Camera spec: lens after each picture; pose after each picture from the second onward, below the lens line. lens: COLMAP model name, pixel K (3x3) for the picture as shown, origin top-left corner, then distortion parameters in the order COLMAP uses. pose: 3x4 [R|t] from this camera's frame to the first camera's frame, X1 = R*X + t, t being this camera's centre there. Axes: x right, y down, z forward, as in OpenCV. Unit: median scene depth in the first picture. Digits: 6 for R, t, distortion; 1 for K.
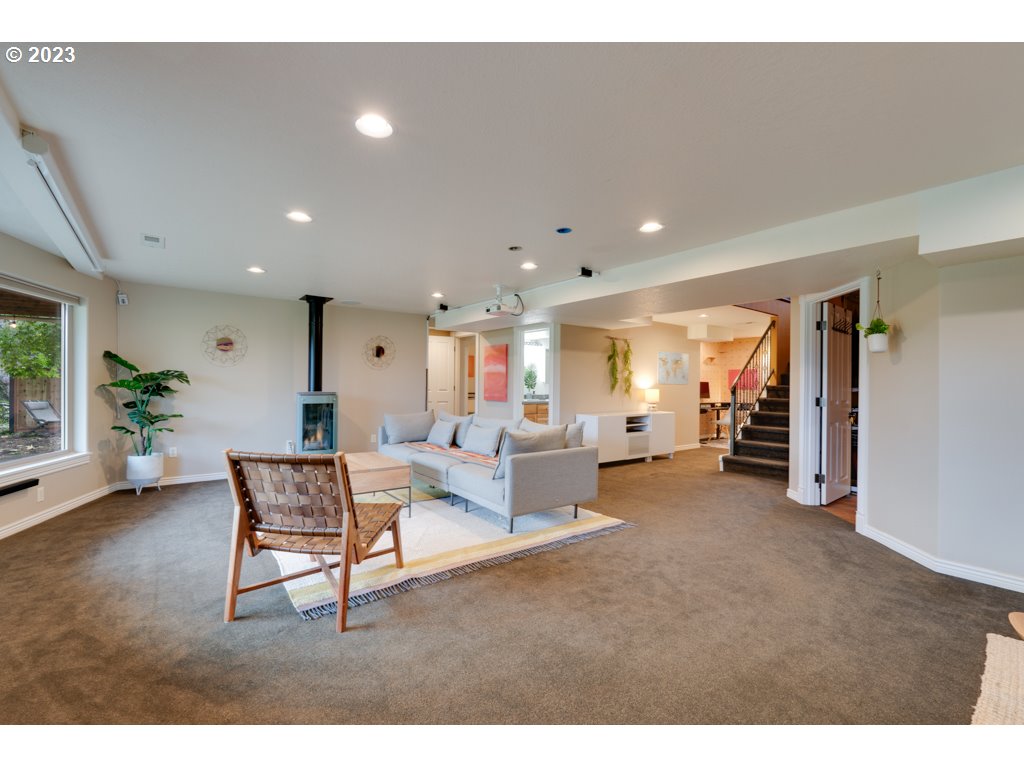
lens RADIAL K [[439.4, 0, 486.7], [0, 439.4, 382.2], [0, 0, 1]] dist [-0.001792, -0.000100]
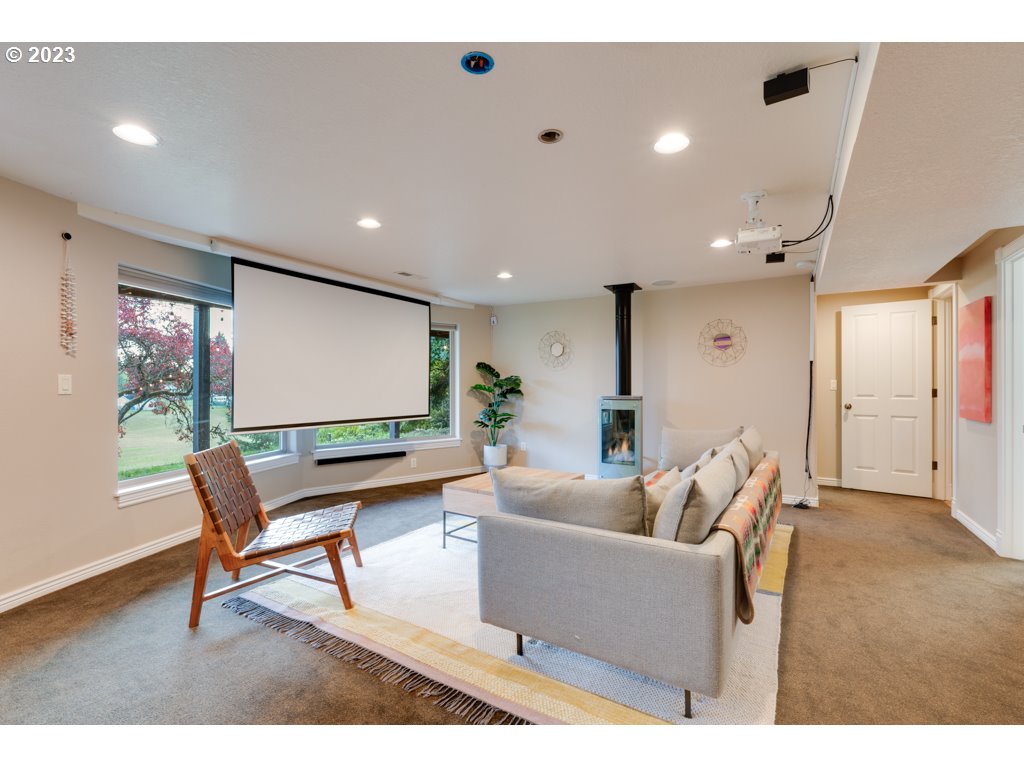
lens RADIAL K [[453.3, 0, 512.0], [0, 453.3, 384.0], [0, 0, 1]] dist [-0.002744, 0.000187]
pose [[0.409236, -0.013153, -0.912334, 0.403464], [0.009177, 0.999905, -0.010299, 0.006413], [0.912382, -0.004158, 0.409318, 0.530586]]
